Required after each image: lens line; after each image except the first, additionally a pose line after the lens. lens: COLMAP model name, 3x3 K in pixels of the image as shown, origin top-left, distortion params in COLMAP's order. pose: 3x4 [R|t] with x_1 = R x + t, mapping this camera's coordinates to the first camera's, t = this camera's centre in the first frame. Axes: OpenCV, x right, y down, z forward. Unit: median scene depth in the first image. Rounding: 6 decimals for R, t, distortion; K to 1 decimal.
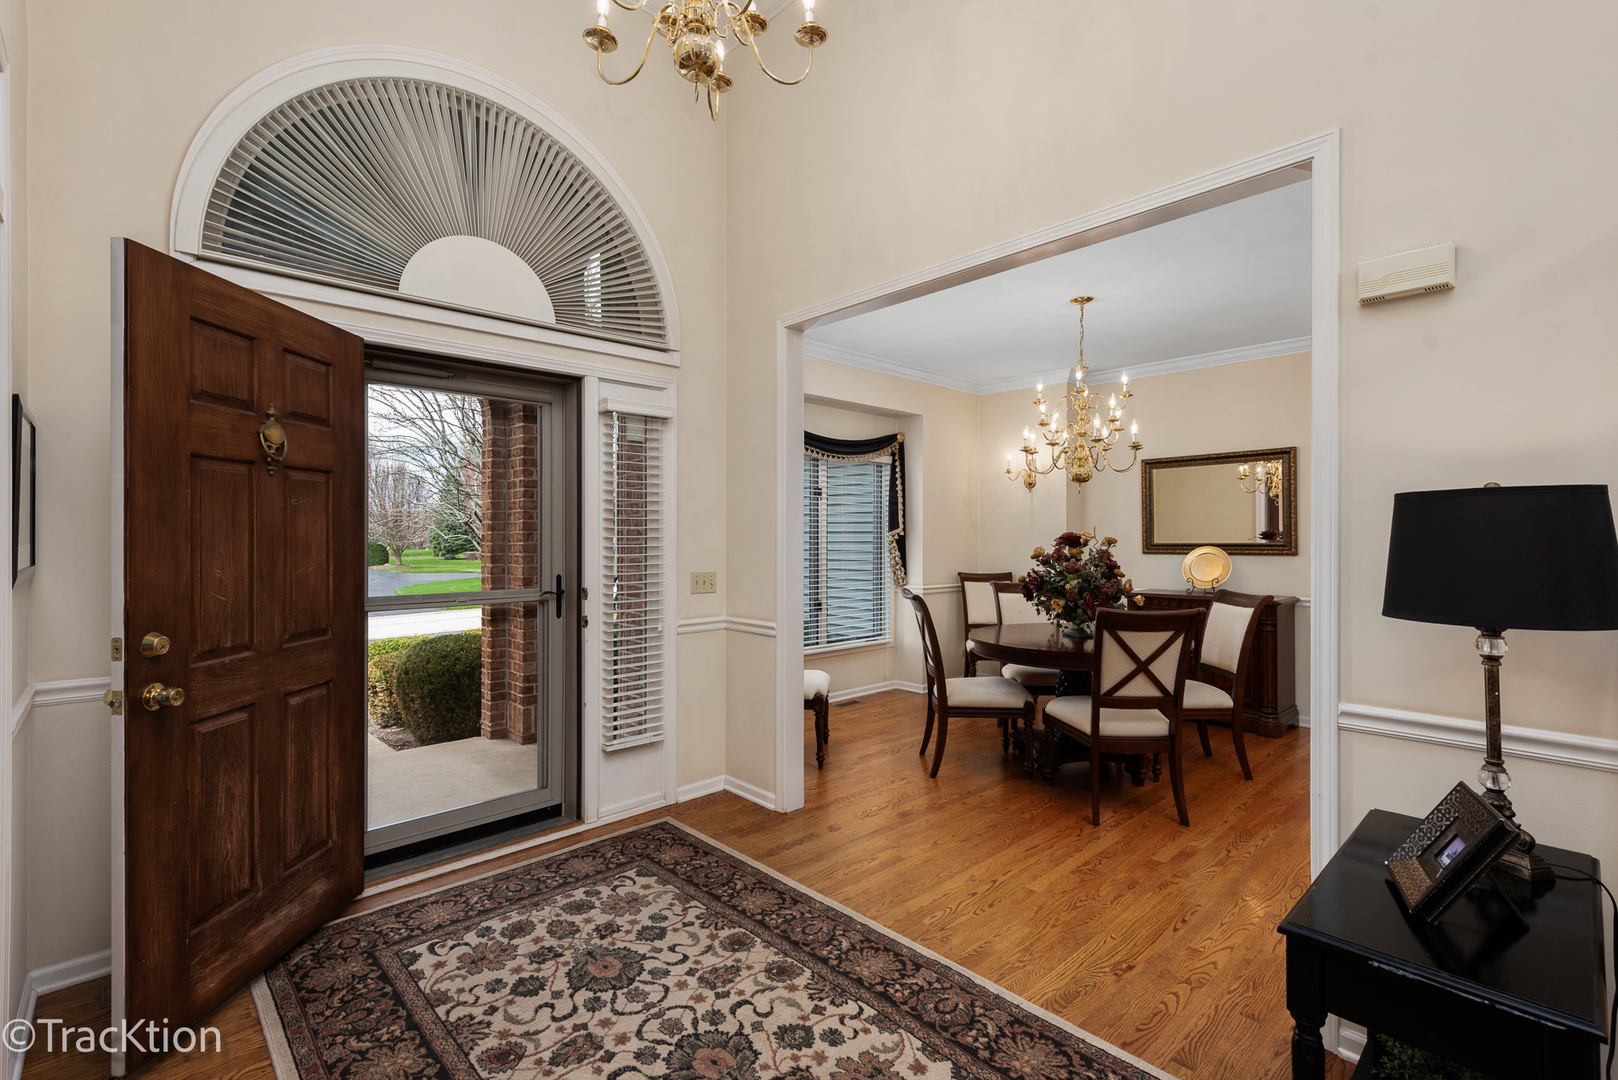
lens RADIAL K [[713.4, 0, 807.1], [0, 713.4, 534.0], [0, 0, 1]] dist [0.001308, 0.000001]
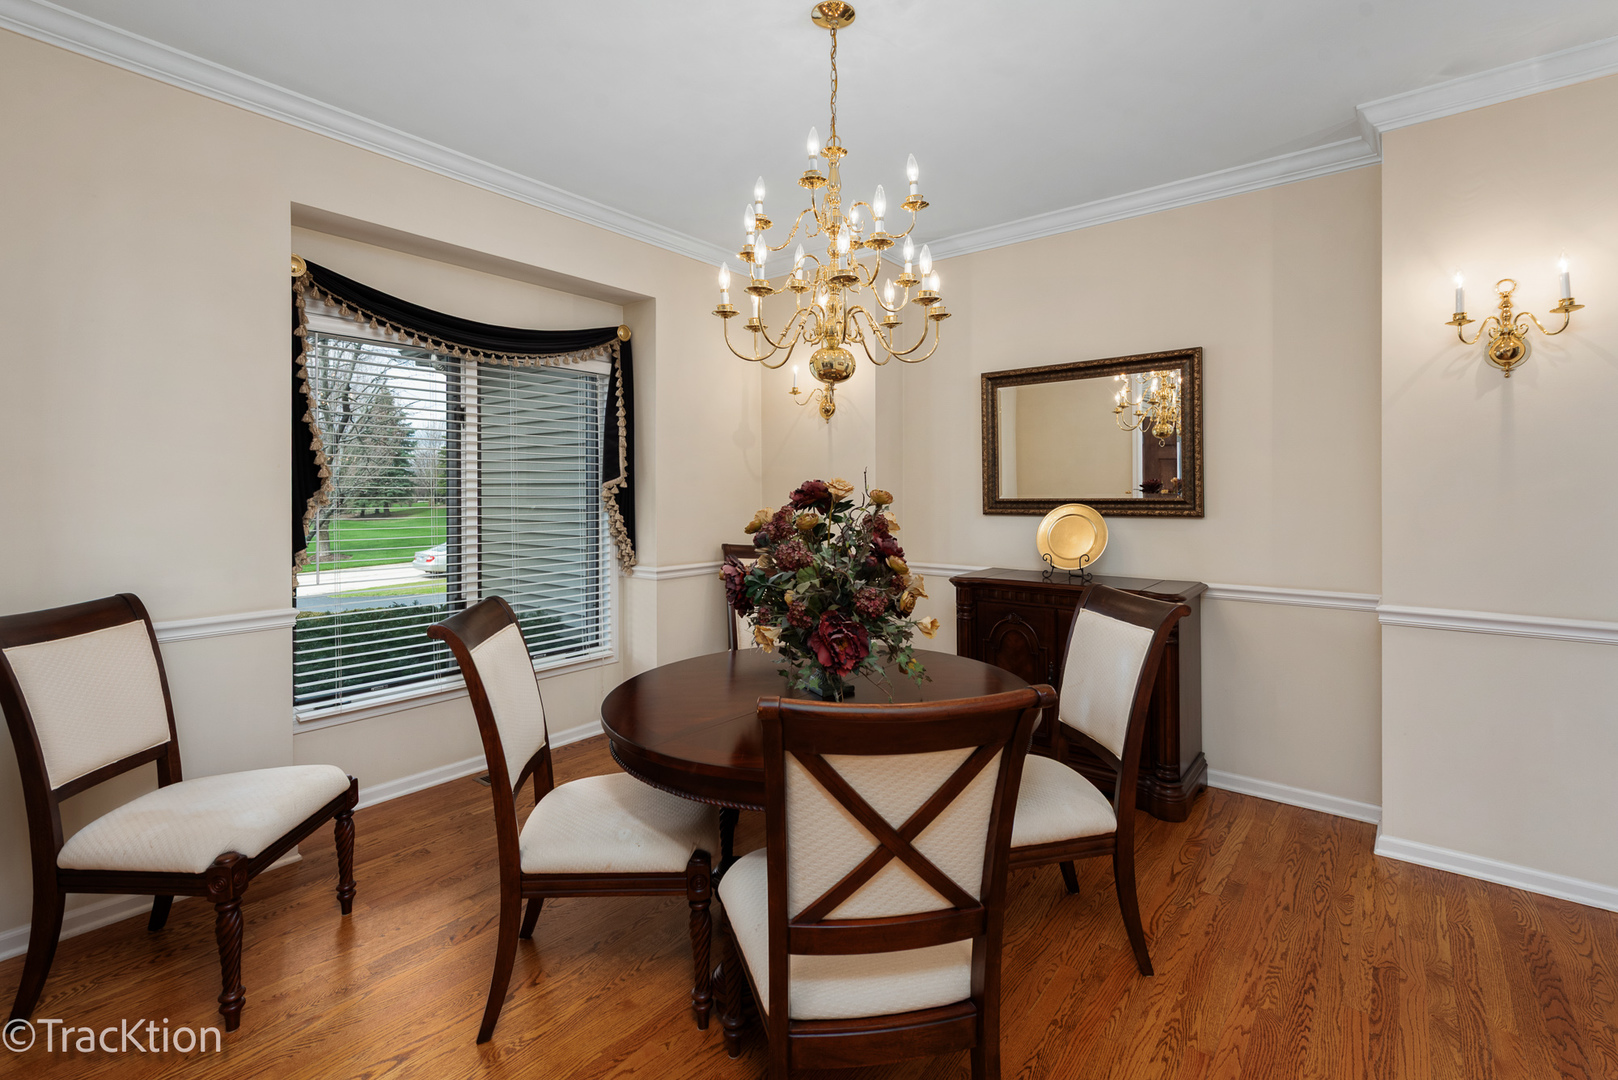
lens RADIAL K [[730.1, 0, 811.1], [0, 730.1, 486.8], [0, 0, 1]] dist [0.002309, 0.000039]
pose [[0.987495, -0.001195, 0.157646, 0.211282], [0.001601, 0.999996, -0.002448, 0.002885], [-0.157643, 0.002670, 0.987493, 0.365380]]
